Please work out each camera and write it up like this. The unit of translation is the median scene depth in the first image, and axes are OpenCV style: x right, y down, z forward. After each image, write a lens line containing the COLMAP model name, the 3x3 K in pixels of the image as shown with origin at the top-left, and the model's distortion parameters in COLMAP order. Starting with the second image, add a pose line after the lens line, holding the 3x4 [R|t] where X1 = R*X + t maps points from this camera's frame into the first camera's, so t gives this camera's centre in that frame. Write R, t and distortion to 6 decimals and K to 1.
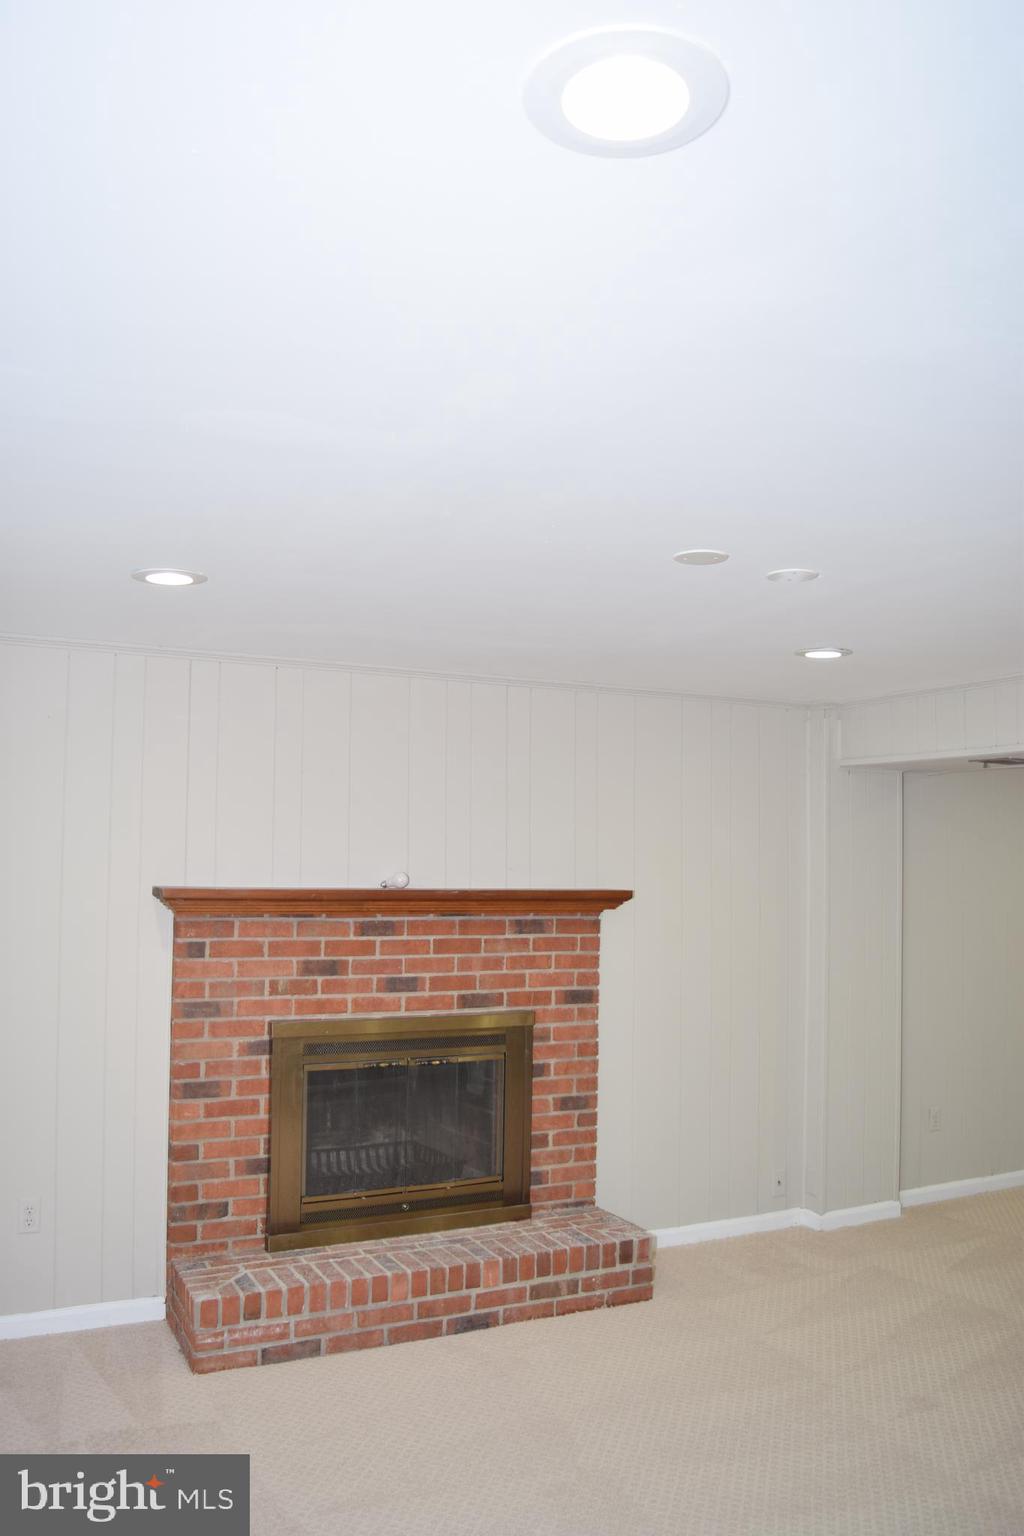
lens RADIAL K [[1205.9, 0, 512.0], [0, 1205.9, 768.0], [0, 0, 1]] dist [-0.095252, 0.020074]
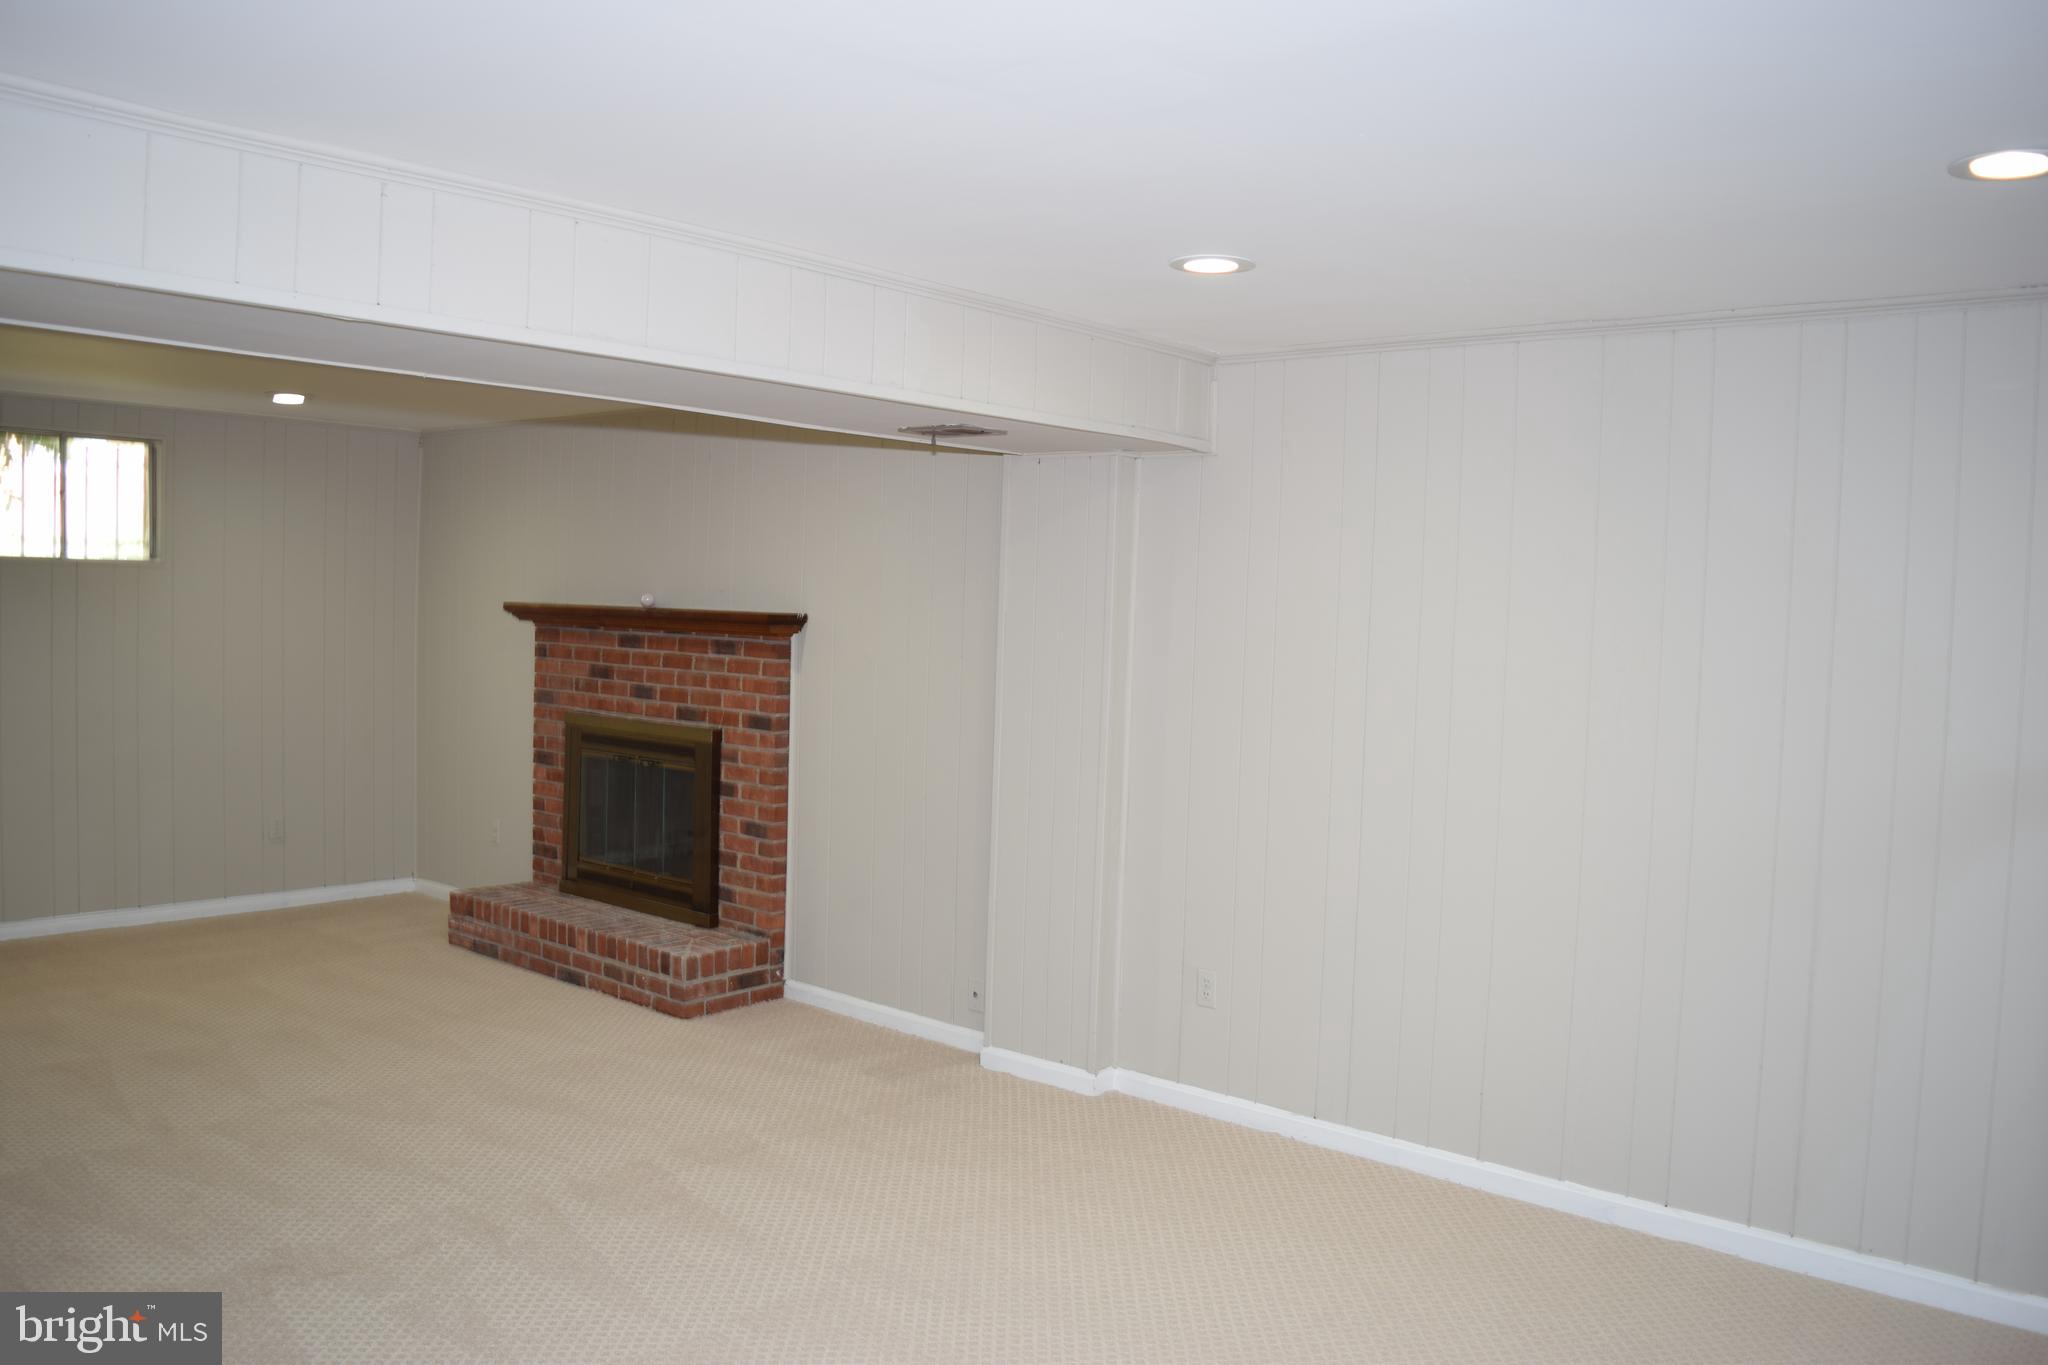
lens RADIAL K [[1607.9, 0, 1024.0], [0, 1607.9, 682.5], [0, 0, 1]] dist [-0.095252, 0.020074]
pose [[0.392973, 0.043147, -0.918537, 1.414291], [0.044296, 0.996851, 0.065777, 0.087609], [0.918483, -0.066536, 0.389824, 0.737708]]
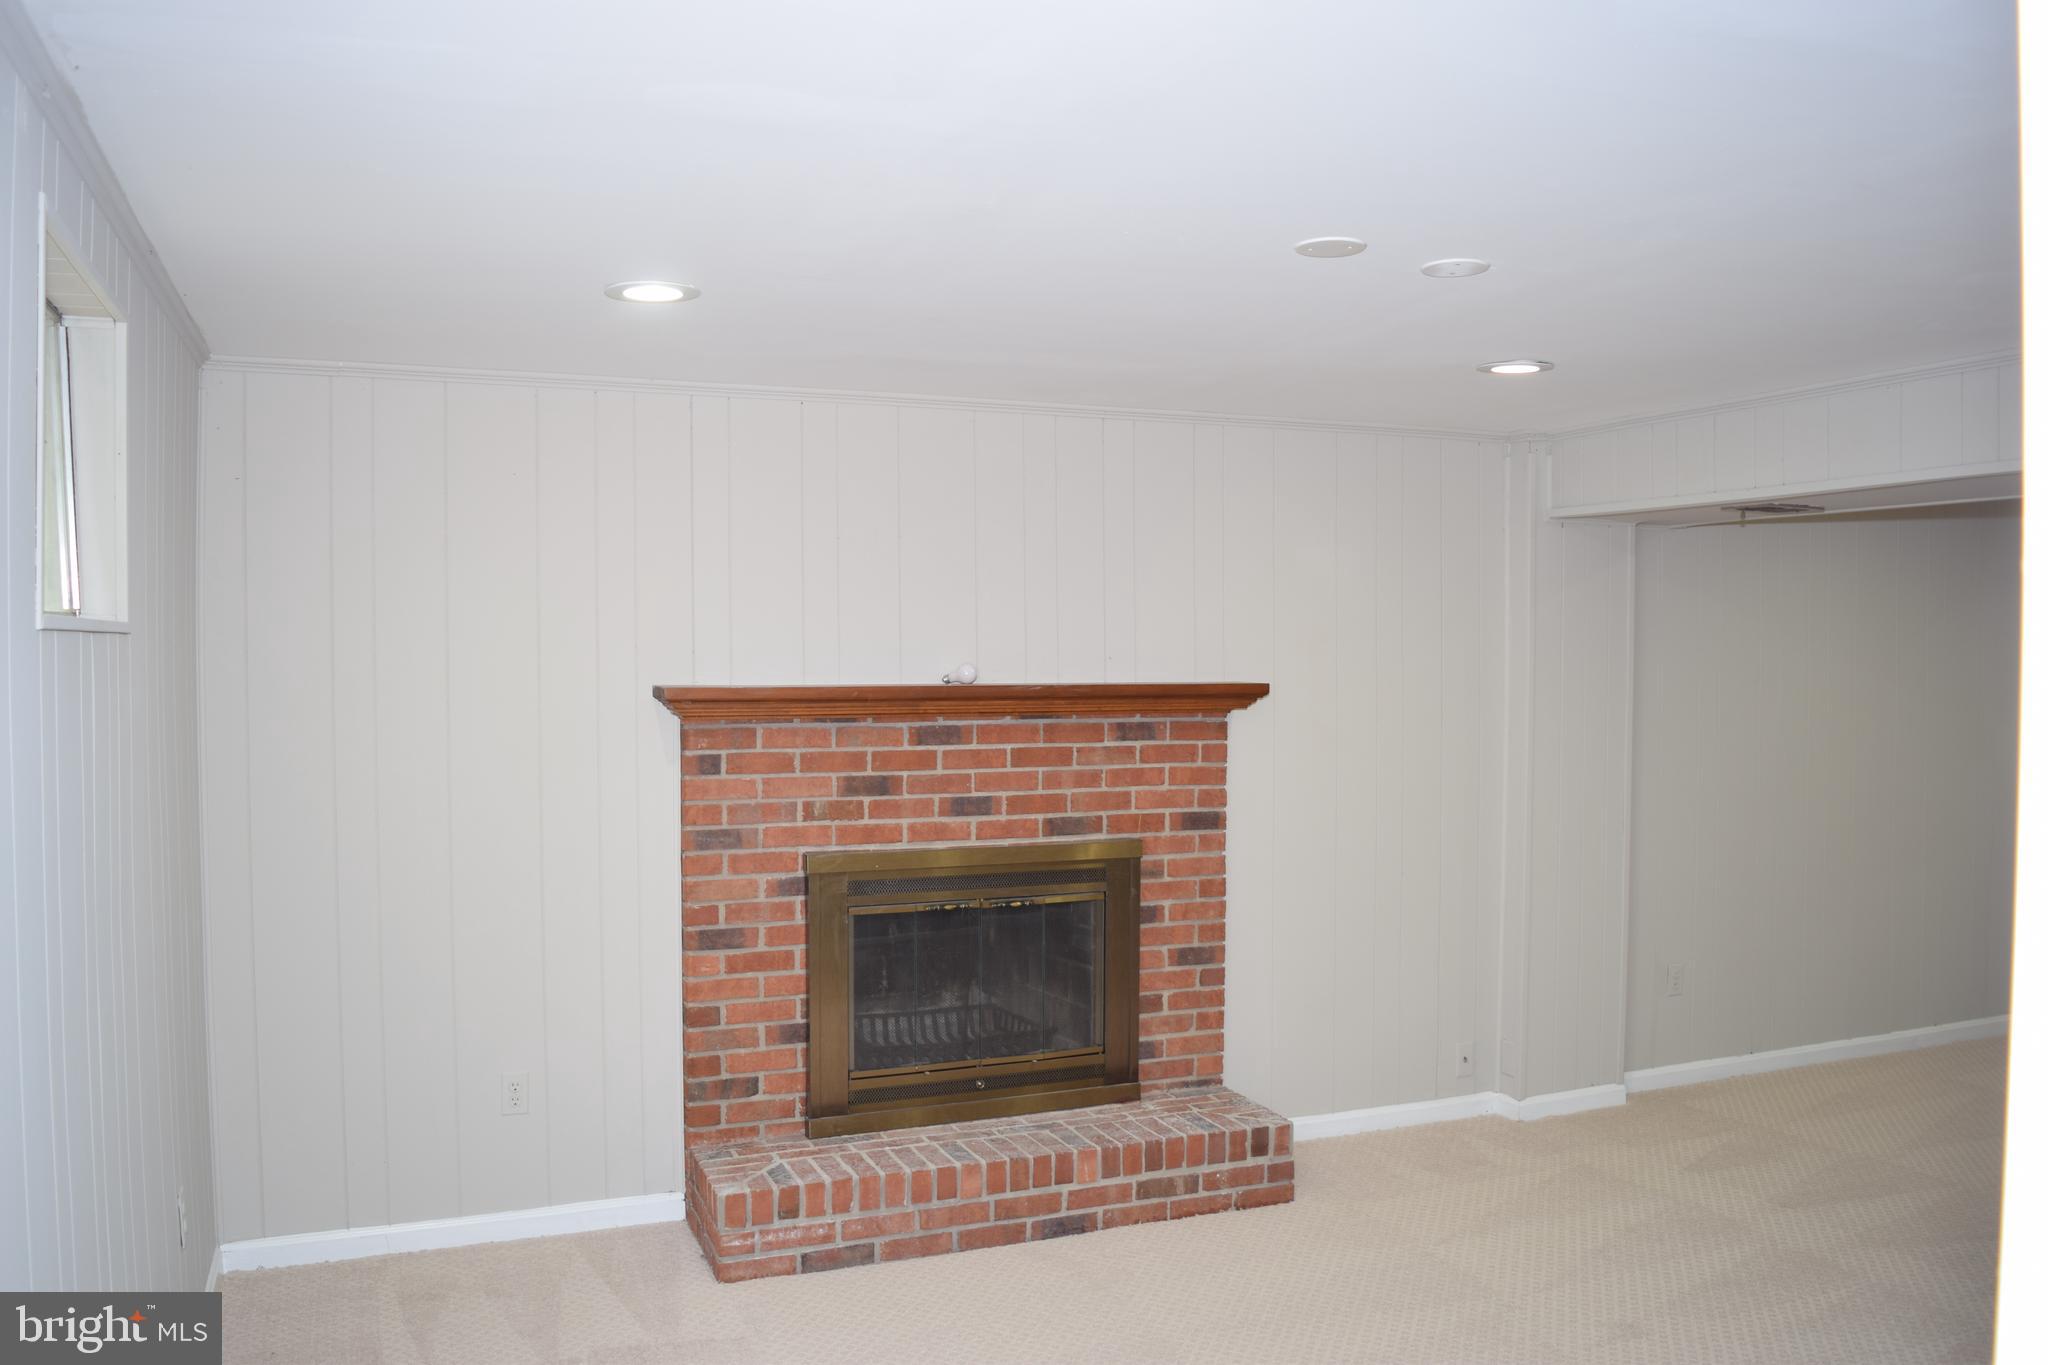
lens RADIAL K [[1607.9, 0, 1024.0], [0, 1607.9, 682.5], [0, 0, 1]] dist [-0.095252, 0.020074]
pose [[0.997178, -0.011255, -0.074221, 0.021140], [0.018382, 0.995207, 0.096049, -0.000198], [0.072784, -0.097142, 0.992606, -0.030263]]
